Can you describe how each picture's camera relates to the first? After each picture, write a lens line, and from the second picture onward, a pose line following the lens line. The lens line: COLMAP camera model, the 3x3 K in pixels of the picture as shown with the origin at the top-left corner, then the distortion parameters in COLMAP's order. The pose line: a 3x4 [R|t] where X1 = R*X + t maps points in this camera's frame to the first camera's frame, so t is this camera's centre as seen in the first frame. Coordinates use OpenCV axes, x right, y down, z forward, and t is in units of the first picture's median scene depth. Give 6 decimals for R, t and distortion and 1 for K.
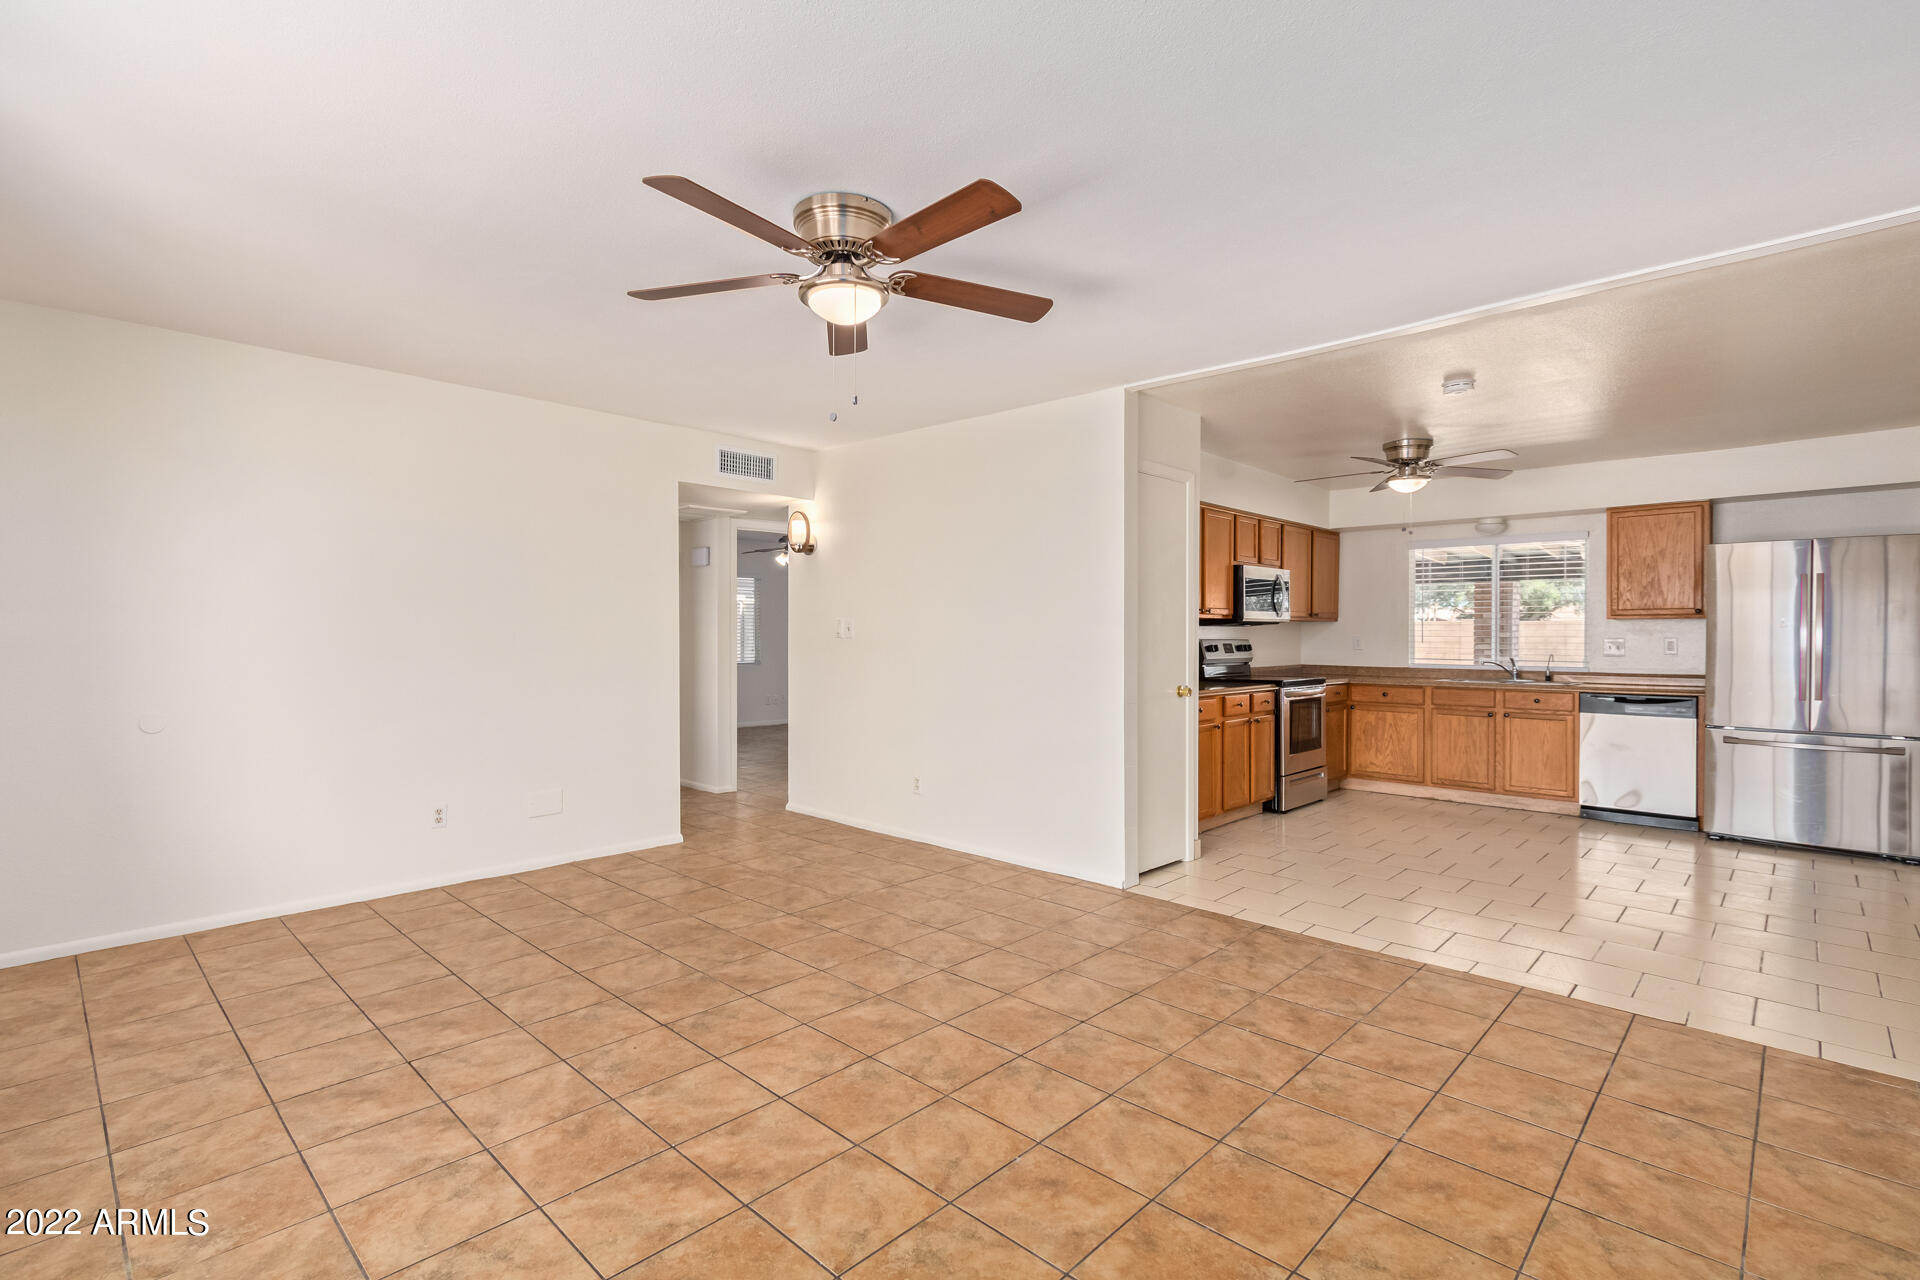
lens RADIAL K [[890.1, 0, 946.5], [0, 890.1, 631.7], [0, 0, 1]] dist [0.005836, -0.001968]
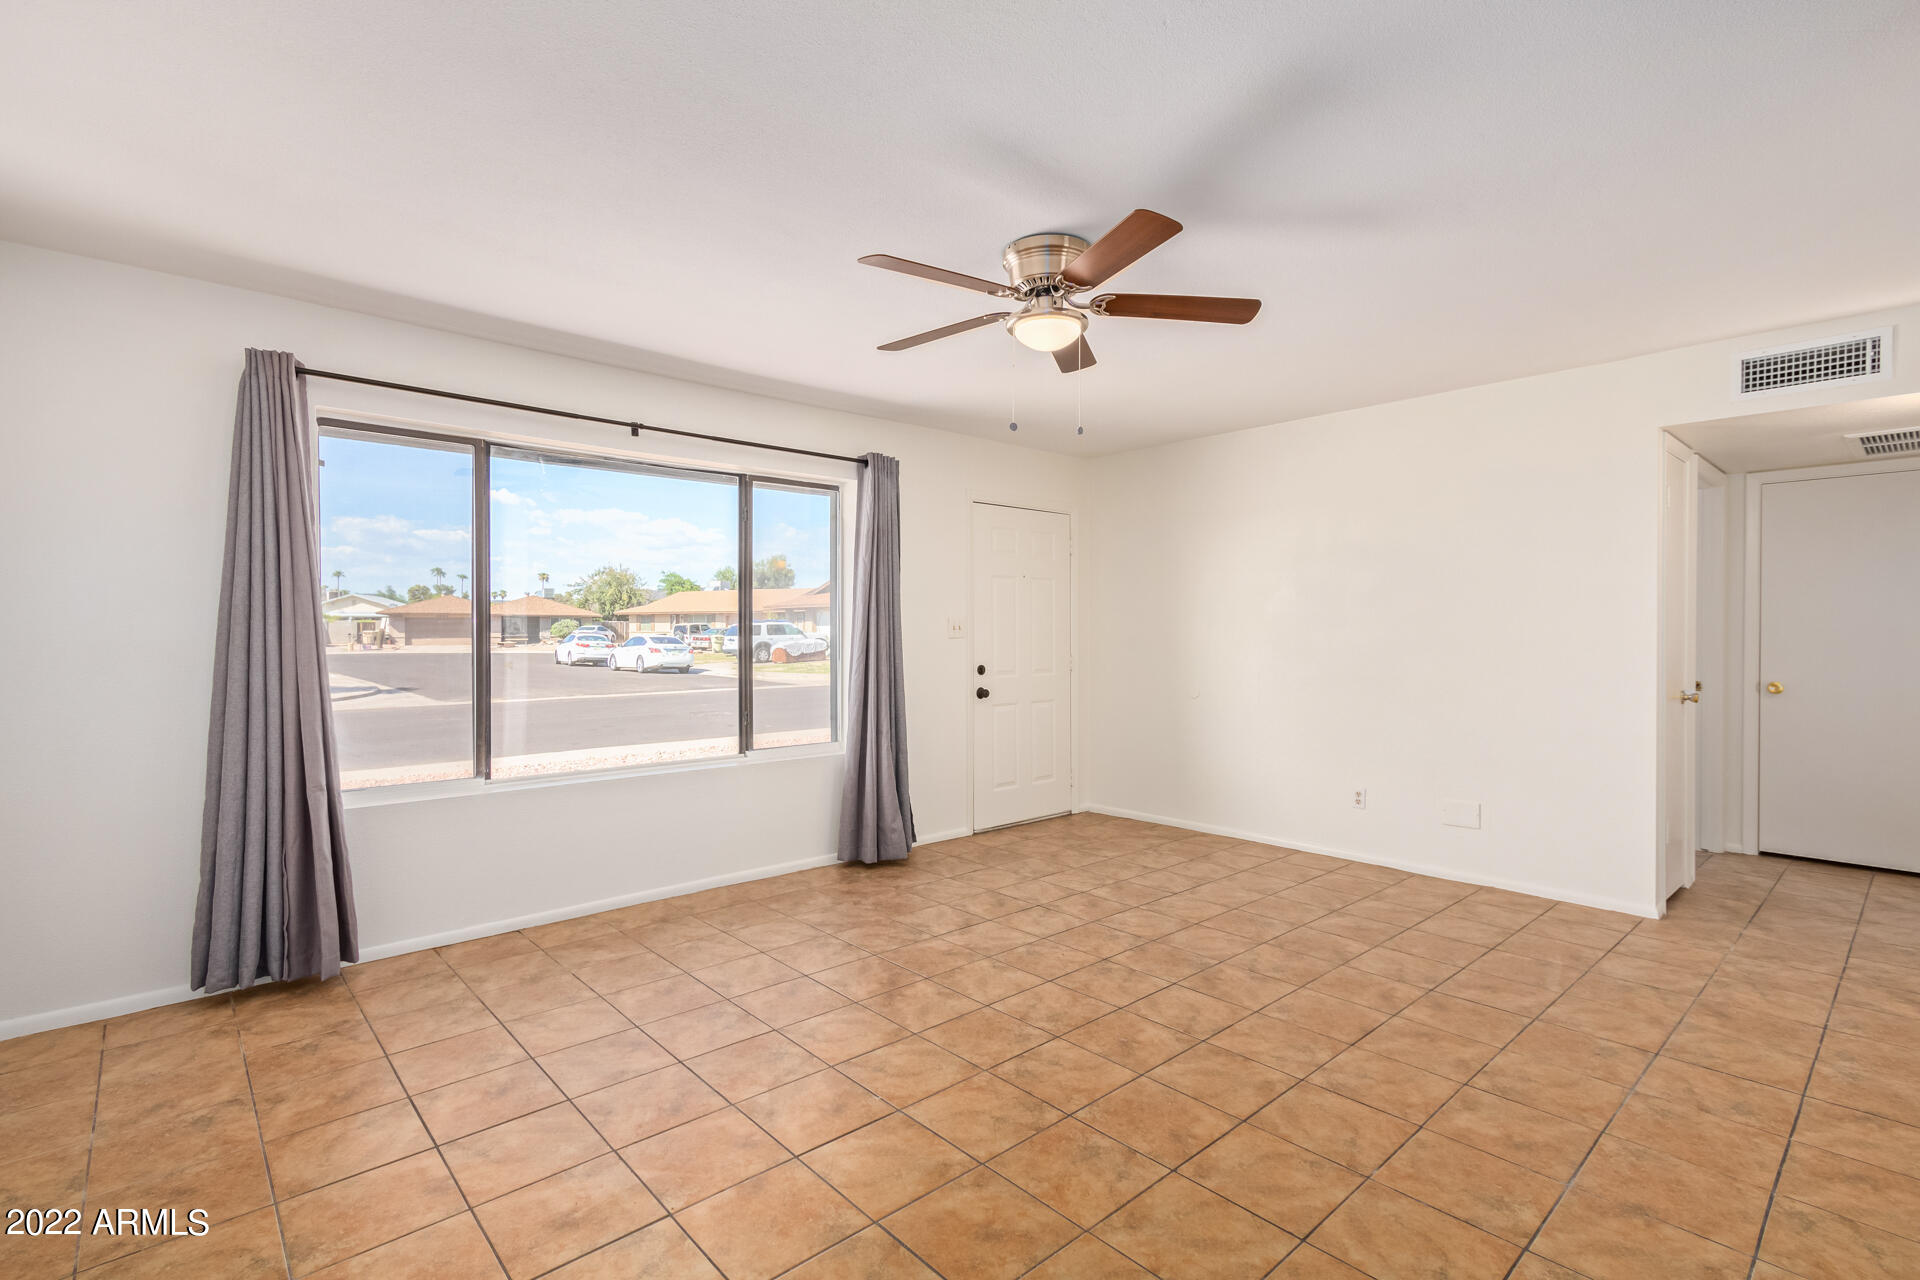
lens RADIAL K [[890.1, 0, 949.1], [0, 890.1, 643.9], [0, 0, 1]] dist [0.005836, -0.001968]
pose [[-0.080767, 0.009832, -0.996684, 0.655094], [0.001108, 0.999952, 0.009774, 0.001157], [0.996732, -0.000314, -0.080774, 0.646304]]
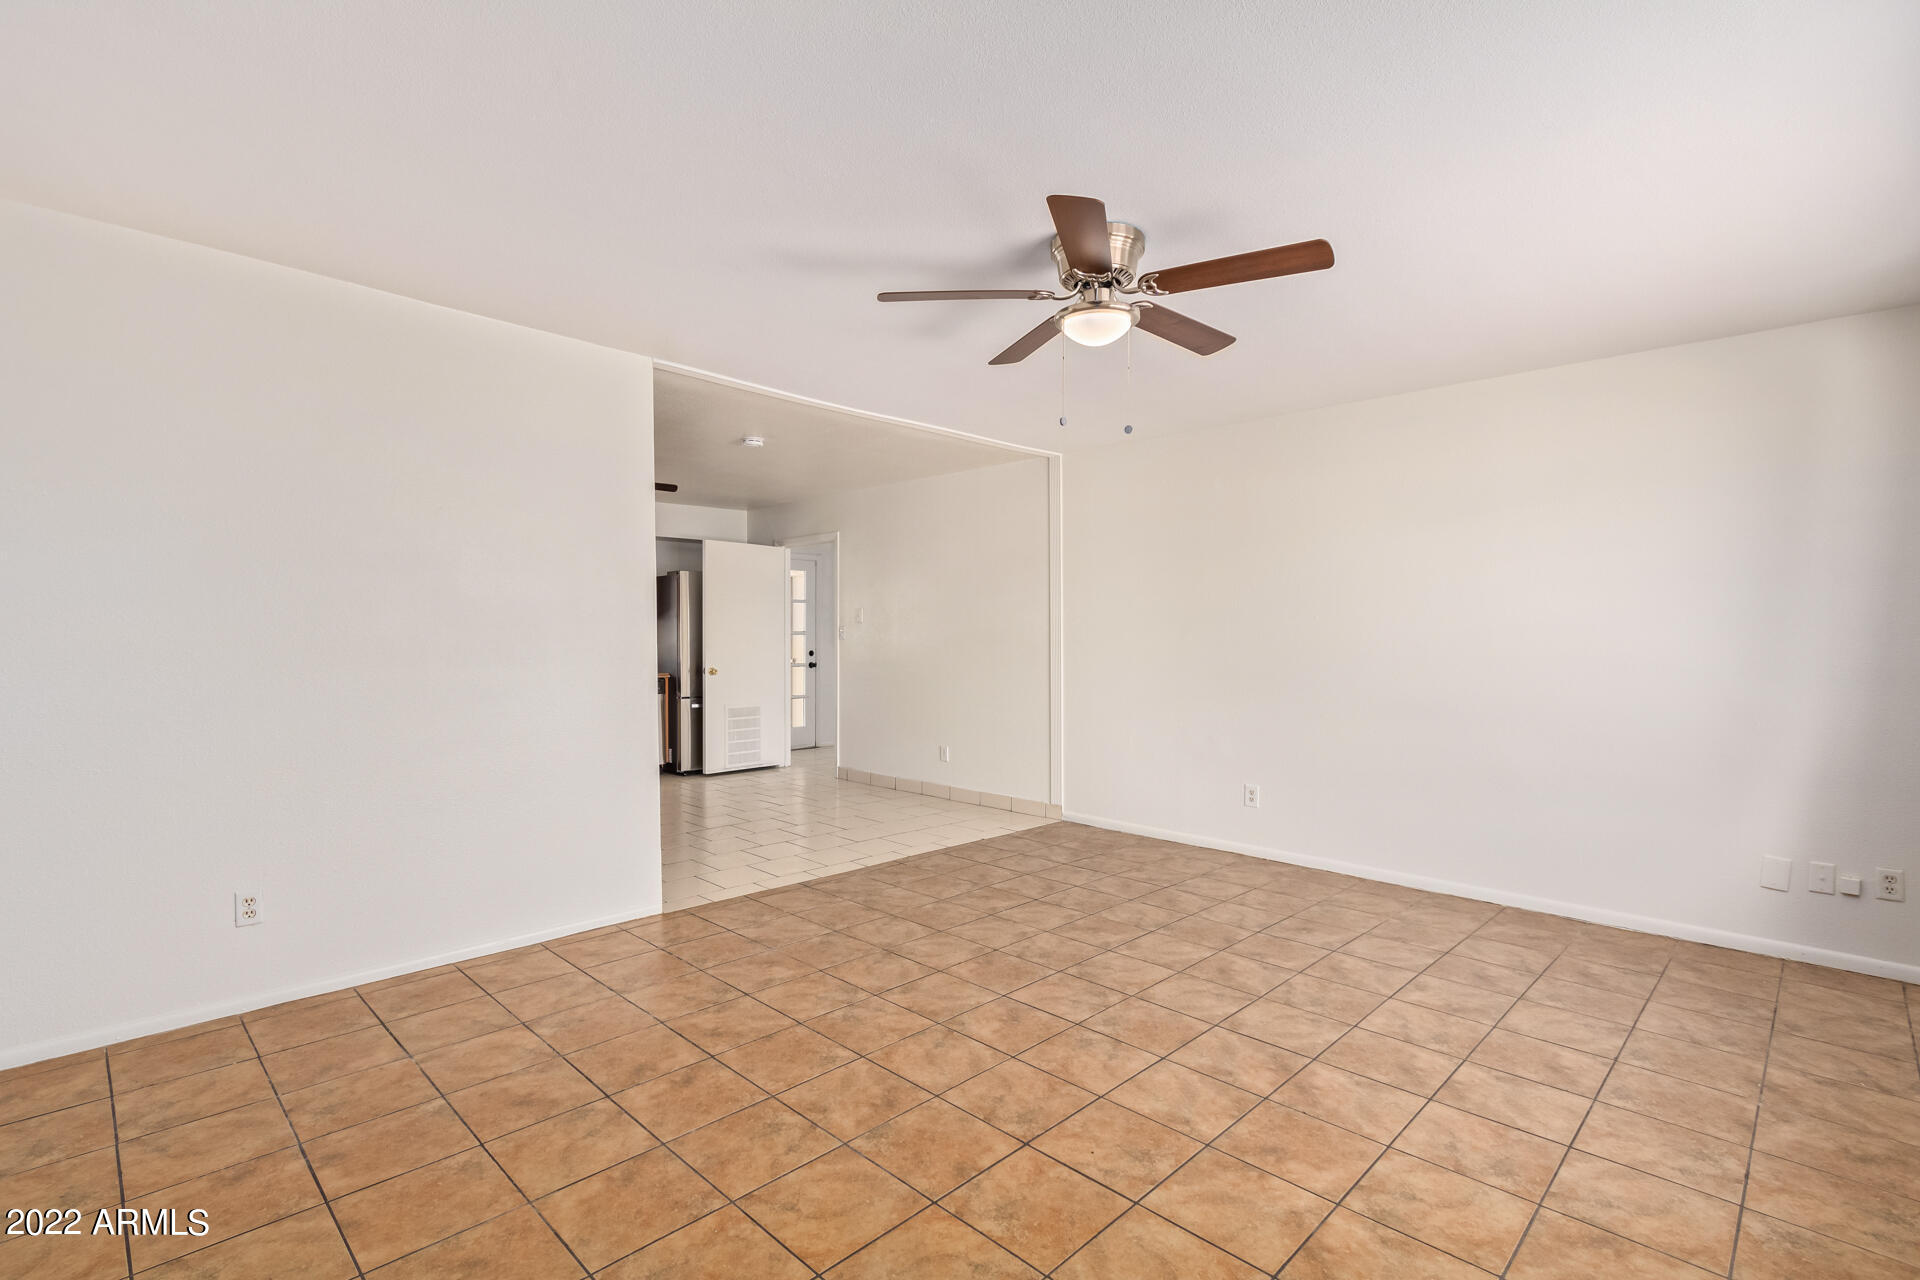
lens RADIAL K [[890.1, 0, 962.5], [0, 890.1, 633.5], [0, 0, 1]] dist [0.005836, -0.001968]
pose [[0.007850, -0.003261, 0.999964, -0.792456], [-0.005131, 0.999981, 0.003302, -0.001775], [-0.999956, -0.005157, 0.007833, 0.765986]]
